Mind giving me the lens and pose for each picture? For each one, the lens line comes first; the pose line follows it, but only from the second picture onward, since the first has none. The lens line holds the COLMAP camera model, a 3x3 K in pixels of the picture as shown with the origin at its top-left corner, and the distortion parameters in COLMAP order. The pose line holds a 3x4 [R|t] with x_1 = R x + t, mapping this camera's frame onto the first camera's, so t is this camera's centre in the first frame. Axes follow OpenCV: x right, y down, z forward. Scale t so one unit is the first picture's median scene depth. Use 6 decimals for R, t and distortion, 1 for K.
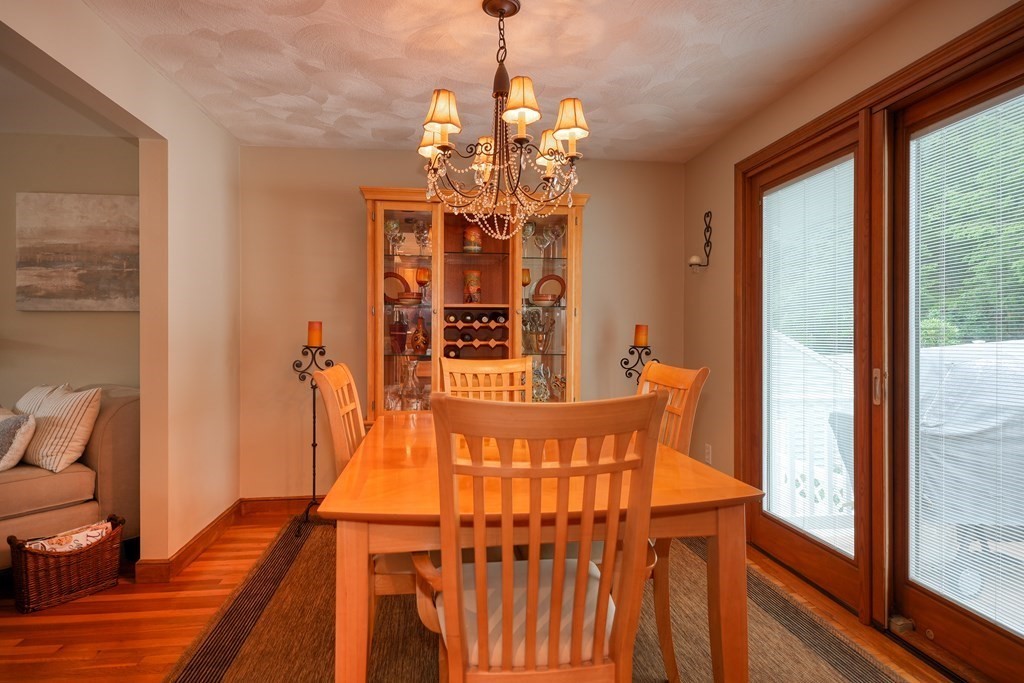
lens RADIAL K [[592.6, 0, 510.2], [0, 592.6, 337.8], [0, 0, 1]] dist [0.014135, 0.000225]
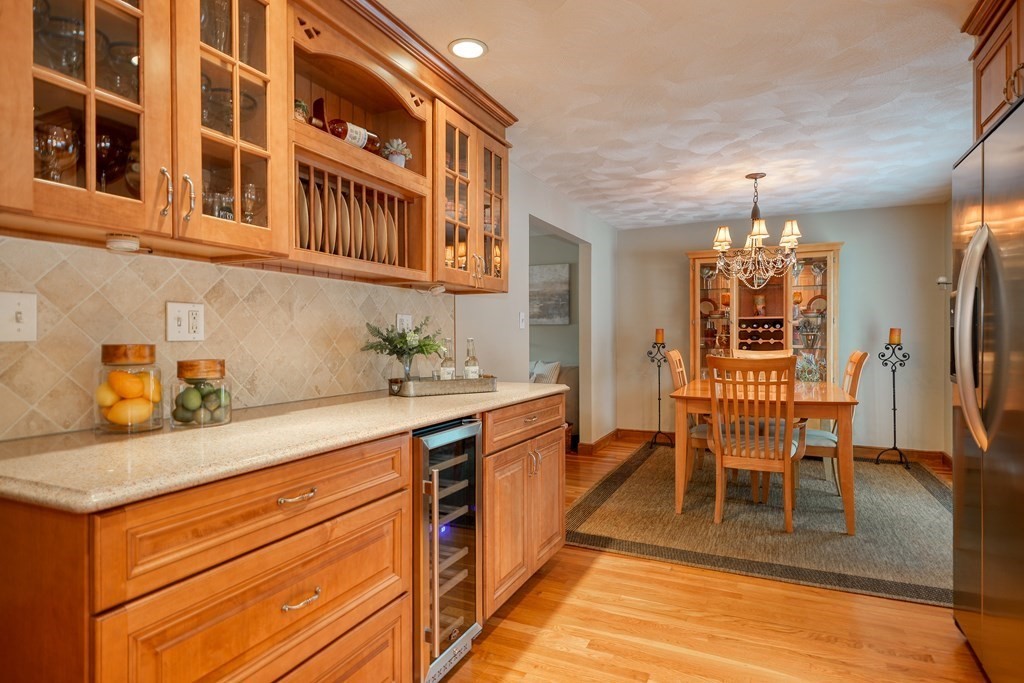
lens RADIAL K [[592.6, 0, 479.6], [0, 592.6, 335.6], [0, 0, 1]] dist [0.014135, 0.000225]
pose [[0.831158, -0.004656, -0.556017, 0.205720], [0.000603, 0.999972, -0.007472, 0.005573], [0.556036, 0.005875, 0.831137, -0.759944]]
